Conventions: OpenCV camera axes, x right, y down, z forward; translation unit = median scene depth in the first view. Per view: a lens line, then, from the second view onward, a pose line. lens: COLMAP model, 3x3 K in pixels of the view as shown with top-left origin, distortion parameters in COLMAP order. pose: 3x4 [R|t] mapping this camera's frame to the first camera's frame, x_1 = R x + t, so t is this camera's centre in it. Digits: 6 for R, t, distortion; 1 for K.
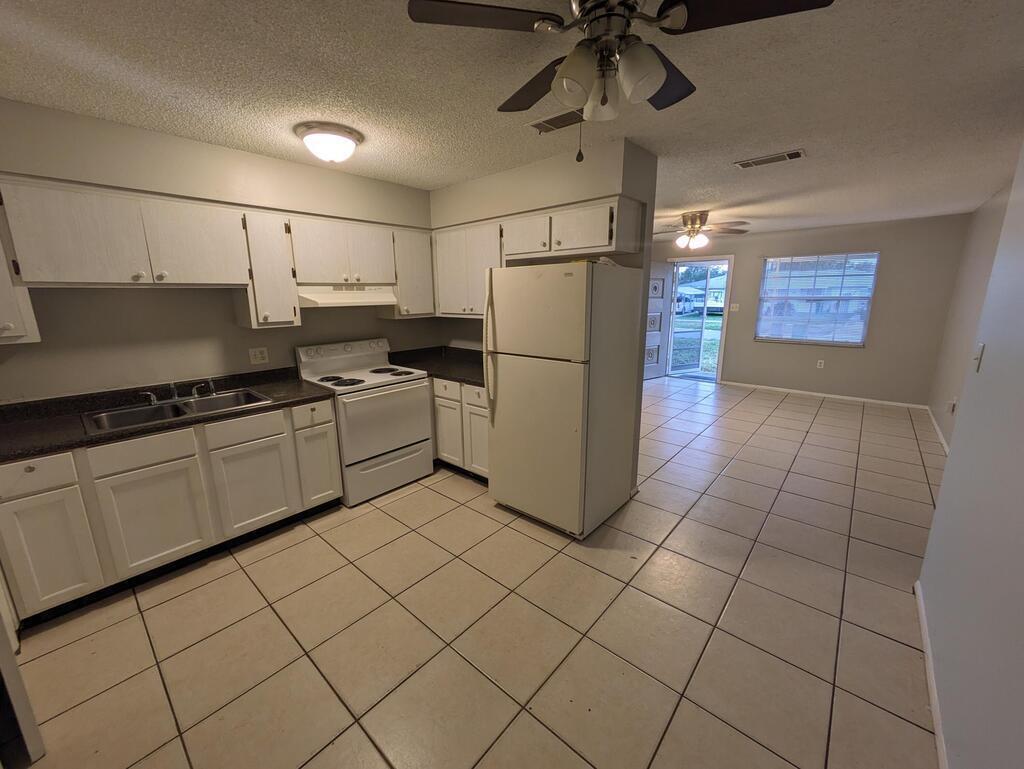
lens RADIAL K [[404.3, 0, 513.4], [0, 404.3, 385.4], [0, 0, 1]] dist [-0.012675, -0.000438]
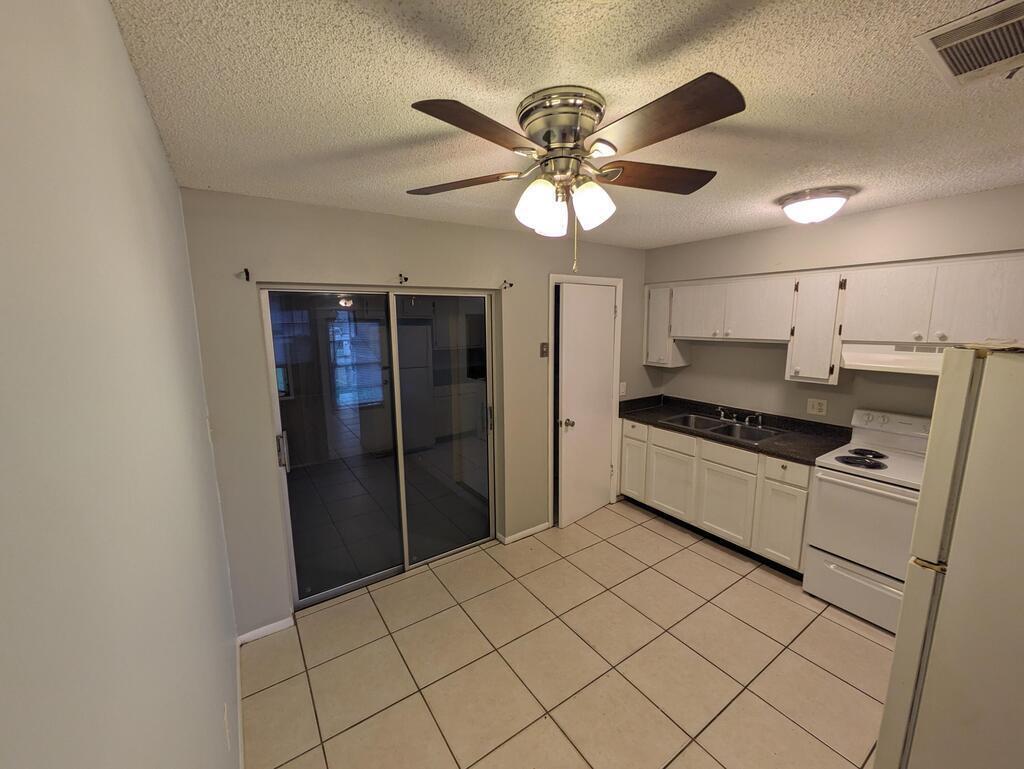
lens RADIAL K [[404.3, 0, 515.7], [0, 404.3, 383.9], [0, 0, 1]] dist [-0.012675, -0.000438]
pose [[-0.271482, 0.158939, -0.949229, 0.595678], [-0.202863, 0.954662, 0.217868, -0.219353], [0.940821, 0.251711, -0.226931, 0.555224]]
